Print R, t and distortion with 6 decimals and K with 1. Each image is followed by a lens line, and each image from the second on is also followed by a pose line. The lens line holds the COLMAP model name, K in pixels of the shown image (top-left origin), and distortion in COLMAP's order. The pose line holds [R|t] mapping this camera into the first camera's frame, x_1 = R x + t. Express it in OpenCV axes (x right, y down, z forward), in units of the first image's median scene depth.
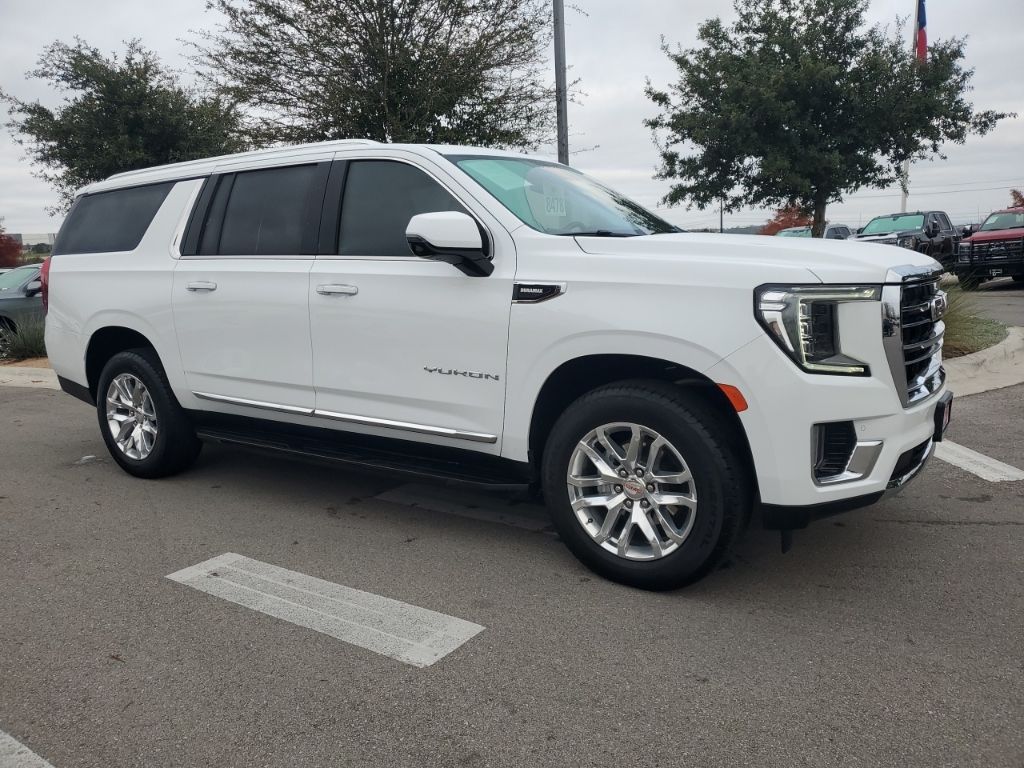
lens RADIAL K [[808.0, 0, 507.2], [0, 808.0, 385.4], [0, 0, 1]] dist [0.028581, -0.011191]
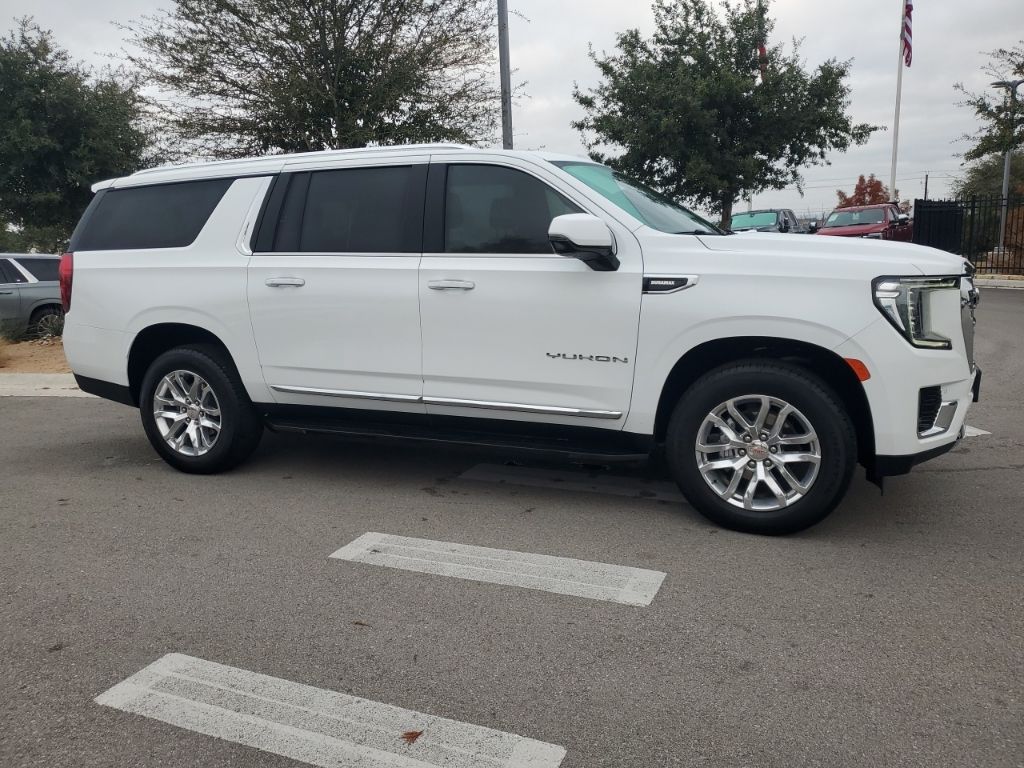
lens RADIAL K [[808.0, 0, 506.1], [0, 808.0, 388.1], [0, 0, 1]] dist [0.028581, -0.011191]
pose [[0.980632, -0.033422, 0.192987, -0.301606], [0.031035, 0.999400, 0.015382, 0.004790], [-0.193385, -0.009095, 0.981081, -0.062780]]
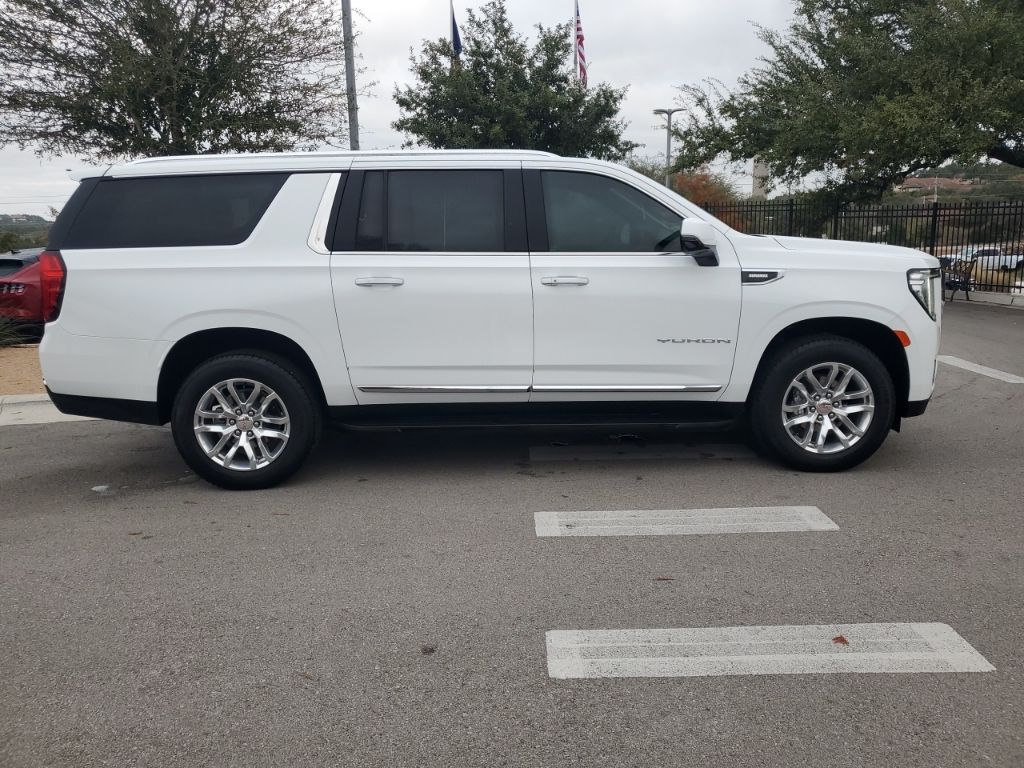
lens RADIAL K [[808.0, 0, 509.9], [0, 808.0, 383.4], [0, 0, 1]] dist [0.028581, -0.011191]
pose [[0.808699, -0.096518, 0.580251, -0.837844], [0.090045, 0.995133, 0.040032, -0.020136], [-0.581290, 0.019875, 0.813454, 0.078255]]
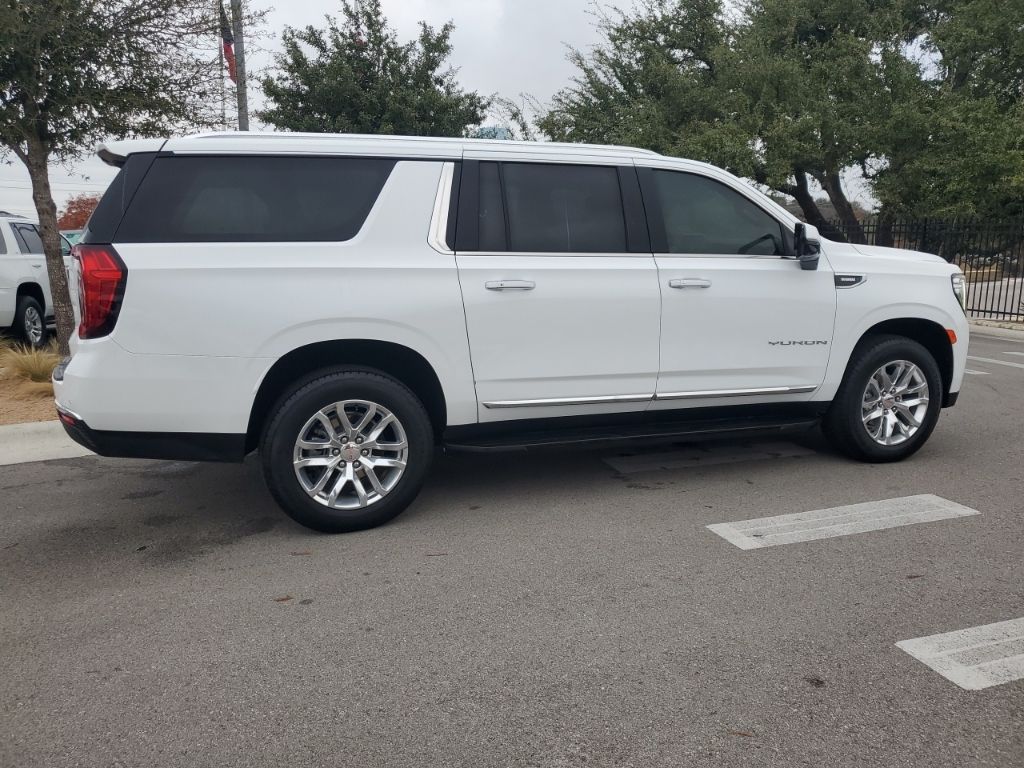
lens RADIAL K [[808.0, 0, 514.4], [0, 808.0, 385.0], [0, 0, 1]] dist [0.028581, -0.011191]
pose [[0.570479, -0.117647, 0.812842, -1.118191], [0.115182, 0.991367, 0.062647, -0.065649], [-0.813195, 0.057886, 0.579105, 0.470637]]
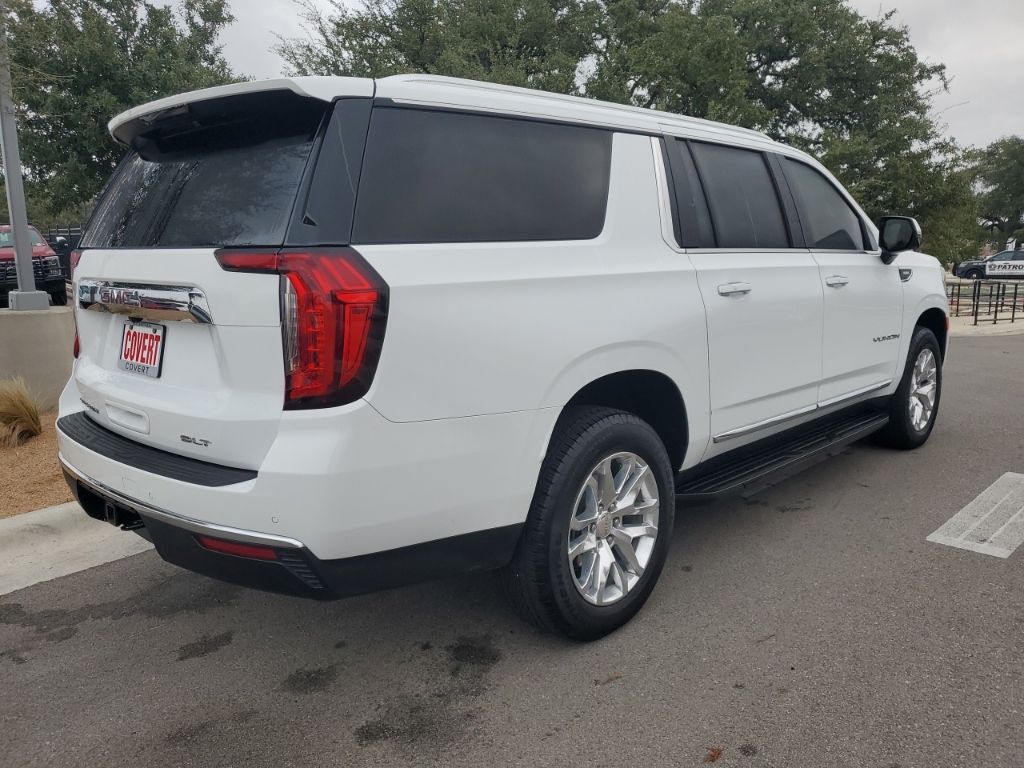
lens RADIAL K [[808.0, 0, 516.9], [0, 808.0, 386.9], [0, 0, 1]] dist [0.028581, -0.011191]
pose [[0.144404, -0.142746, 0.979169, -1.141015], [0.174565, 0.977695, 0.116787, -0.154300], [-0.973999, 0.154064, 0.166101, 1.074552]]
